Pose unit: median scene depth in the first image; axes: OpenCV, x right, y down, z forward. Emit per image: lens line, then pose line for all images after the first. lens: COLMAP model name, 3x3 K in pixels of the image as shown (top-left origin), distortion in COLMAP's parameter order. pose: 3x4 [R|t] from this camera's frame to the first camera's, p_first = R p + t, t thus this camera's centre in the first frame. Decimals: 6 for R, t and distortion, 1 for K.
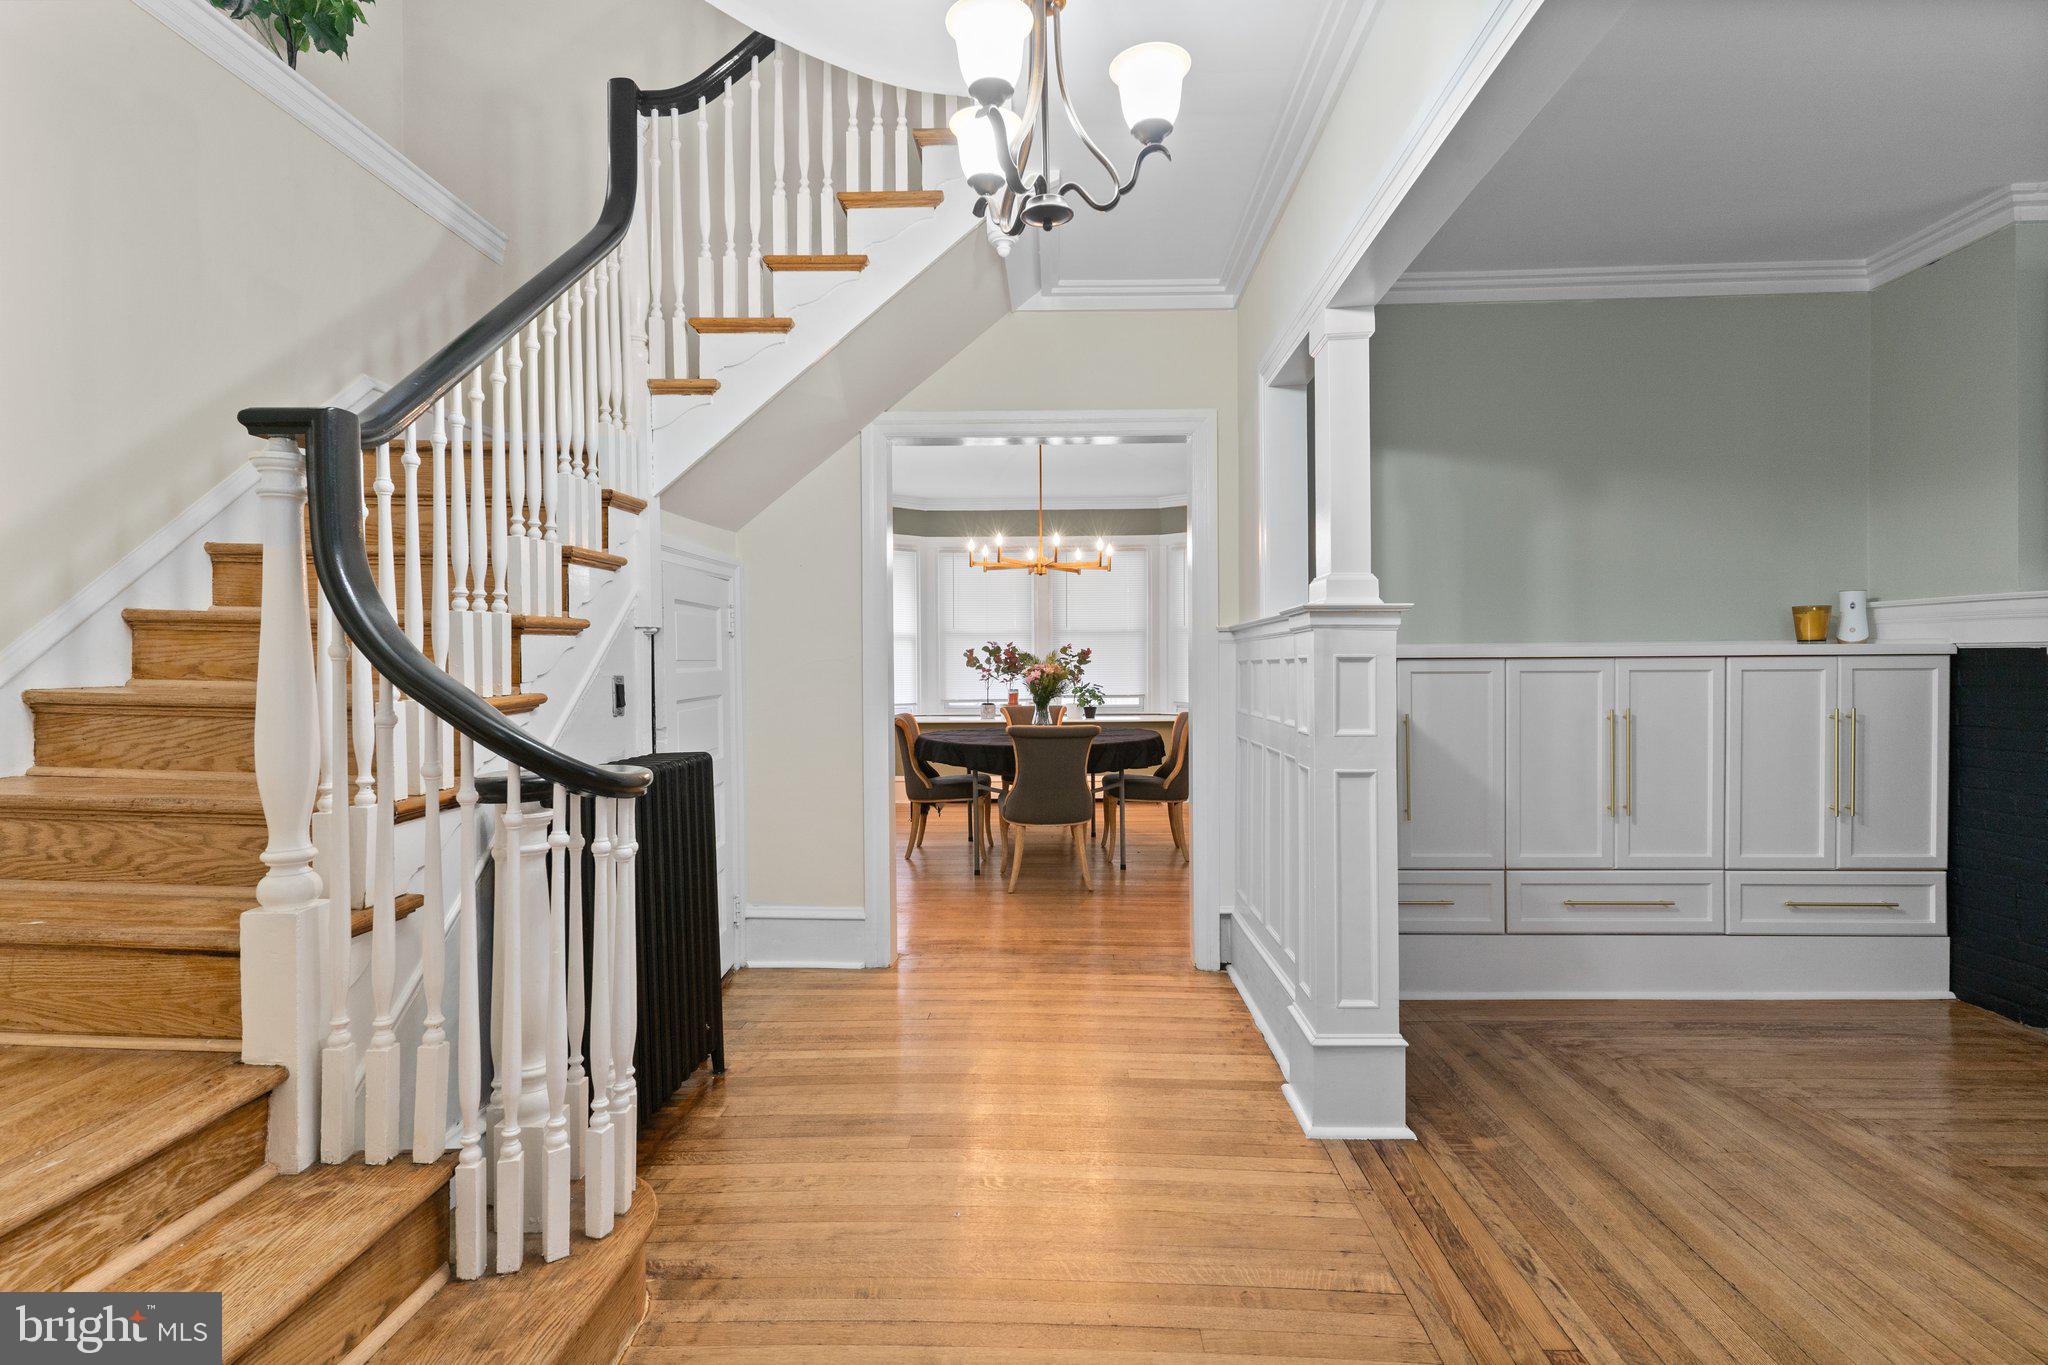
lens RADIAL K [[973.0, 0, 1018.0], [0, 973.0, 678.7], [0, 0, 1]] dist [-0.000491, 0.000118]
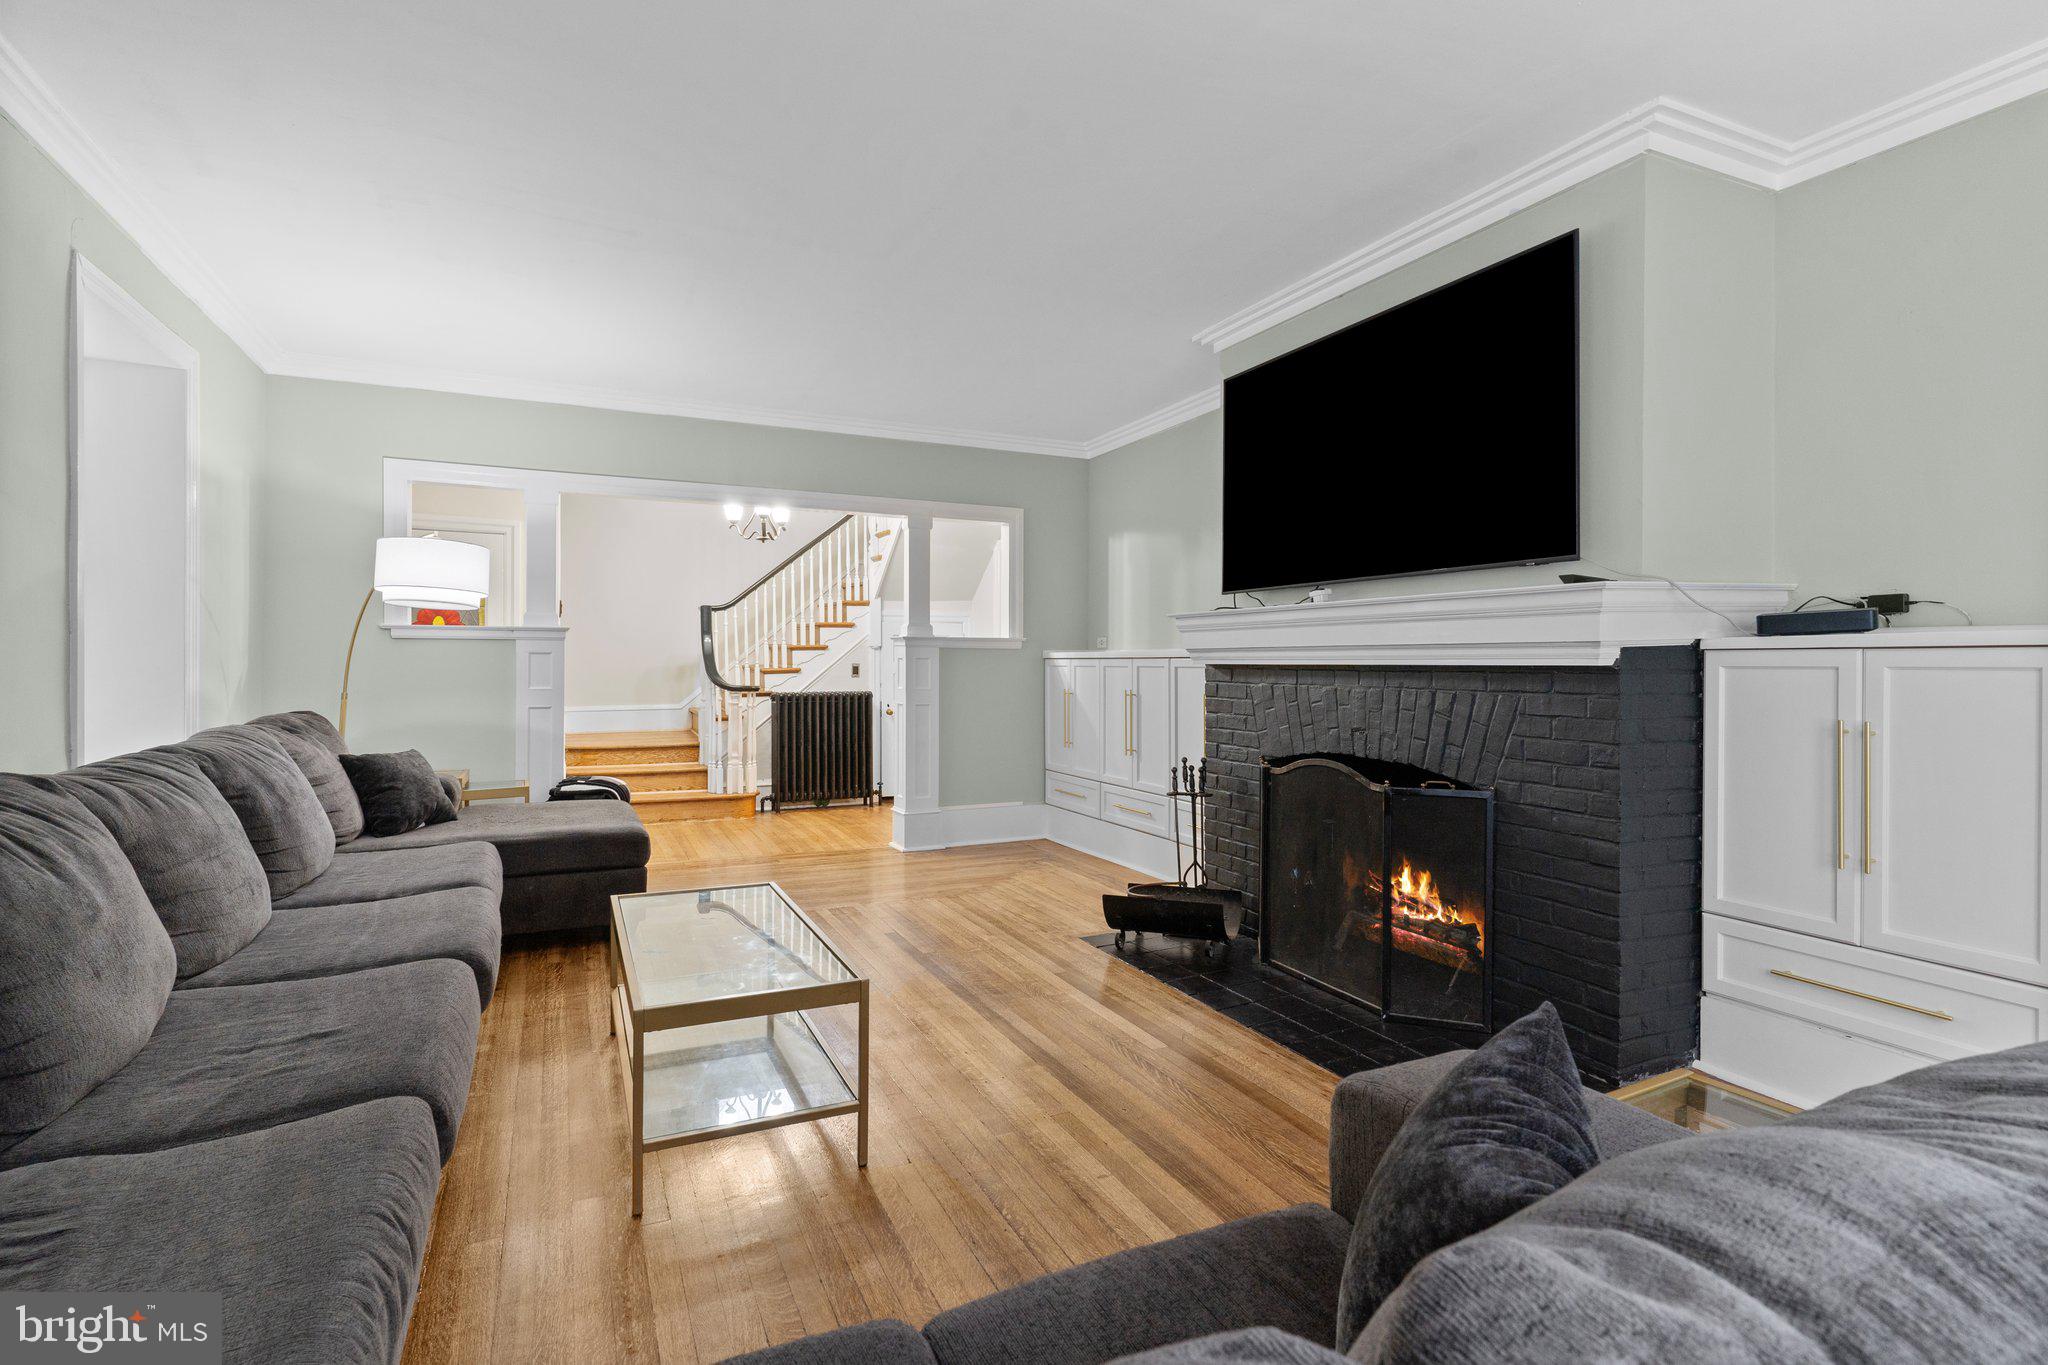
lens RADIAL K [[980.1, 0, 1018.3], [0, 980.1, 684.8], [0, 0, 1]] dist [0.002180, 0.000662]
pose [[0.455928, 0.028365, -0.889564, 2.016062], [-0.015622, 0.999593, 0.023867, -0.013366], [0.889879, 0.003015, 0.456186, 0.087366]]
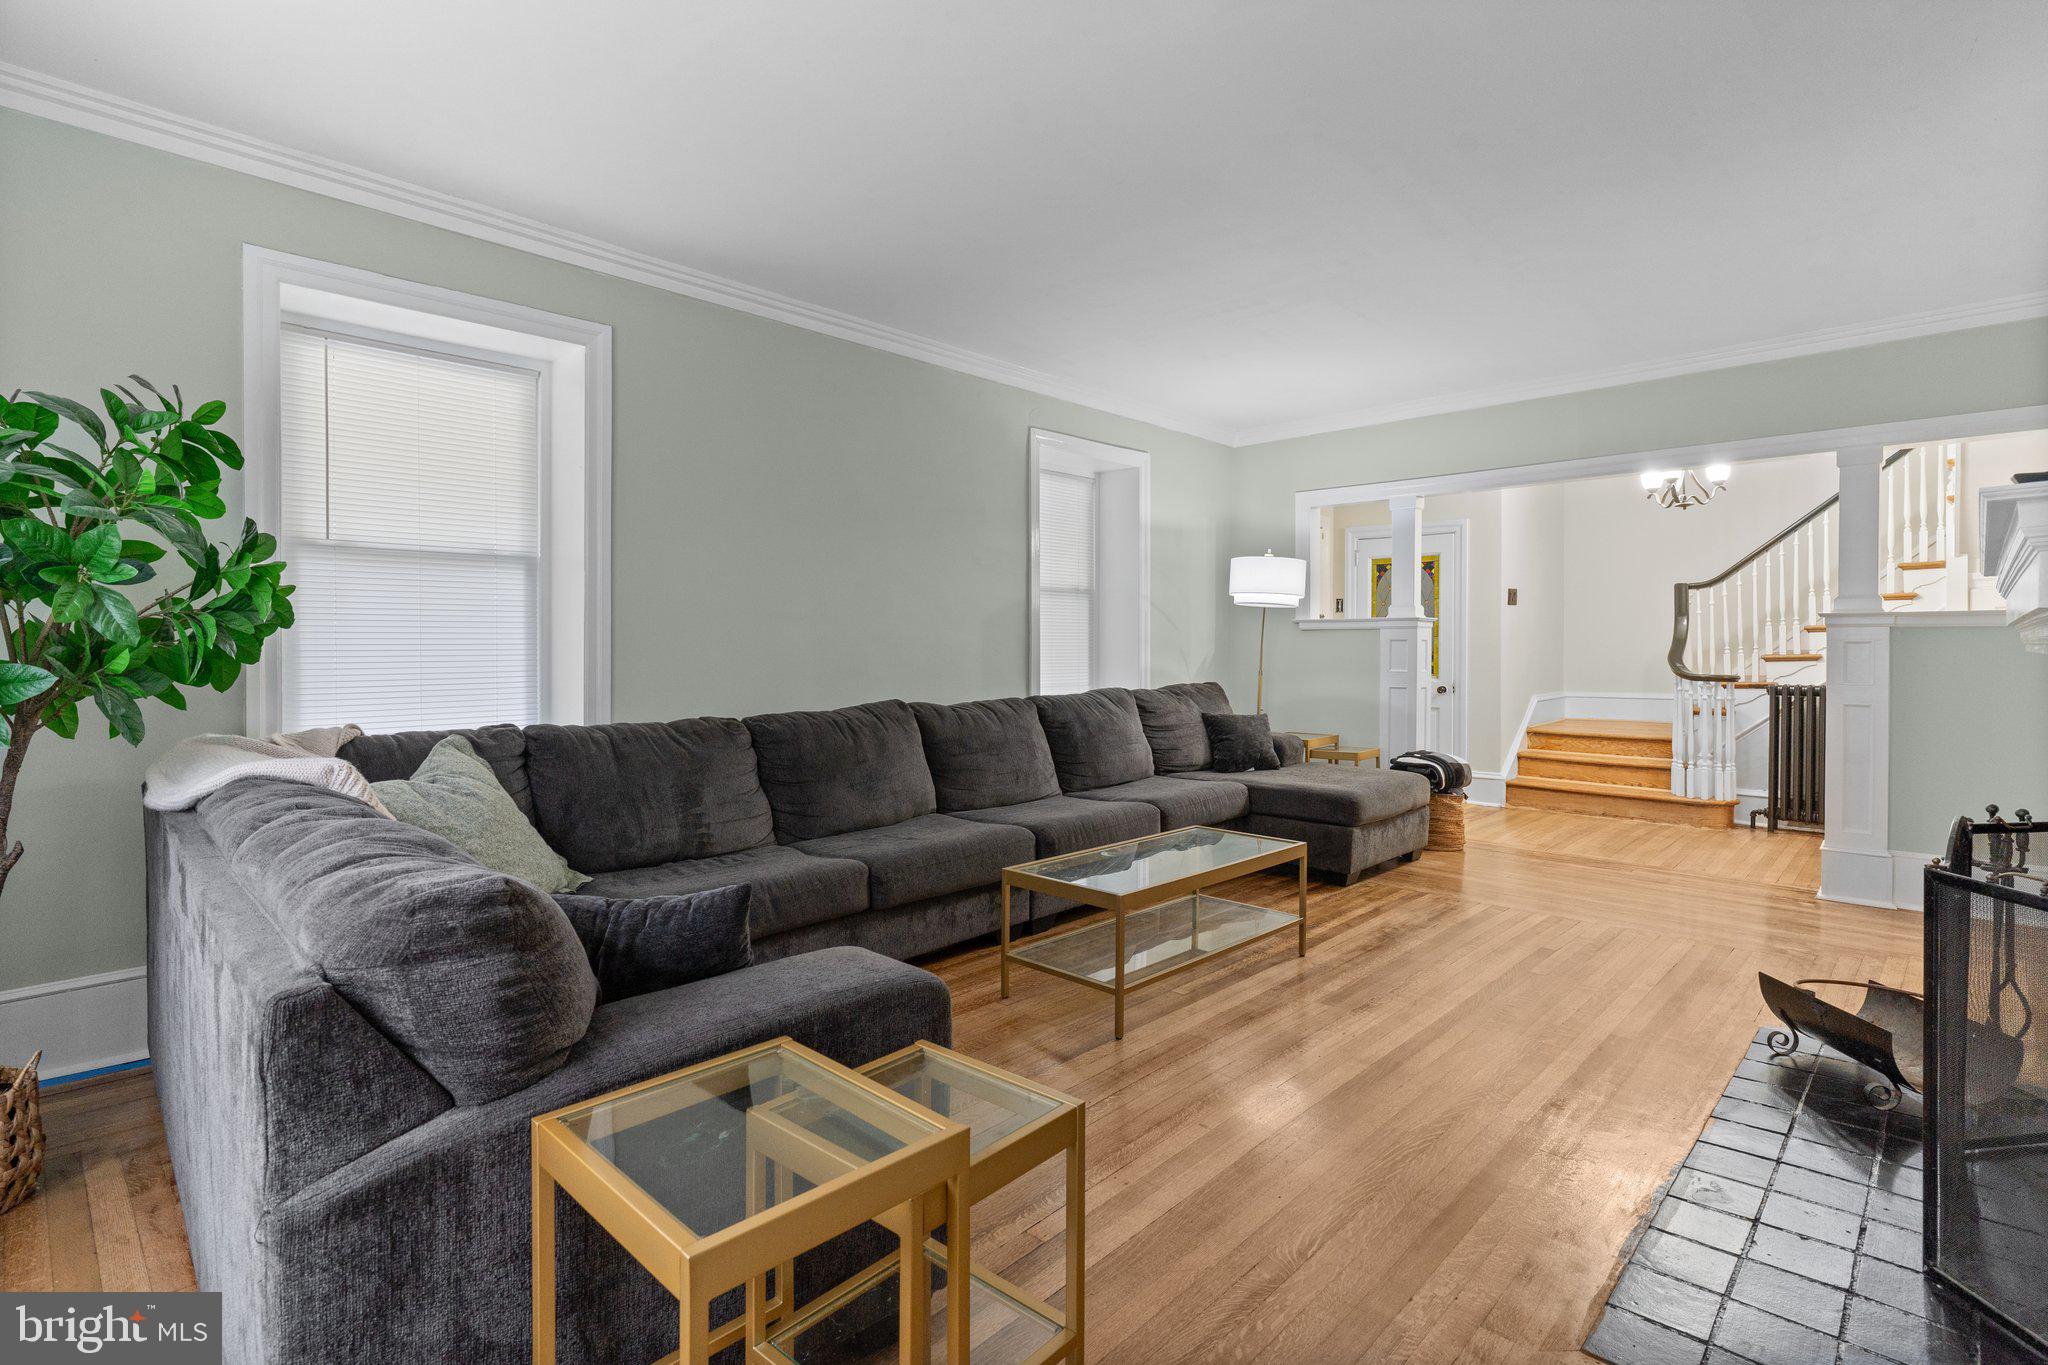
lens RADIAL K [[990.7, 0, 1028.9], [0, 990.7, 649.5], [0, 0, 1]] dist [0.000175, -0.000283]
pose [[-0.660228, 0.009847, -0.751001, 2.080926], [-0.003823, 0.999857, 0.016470, -0.024220], [0.751056, 0.013745, -0.660096, 0.818355]]
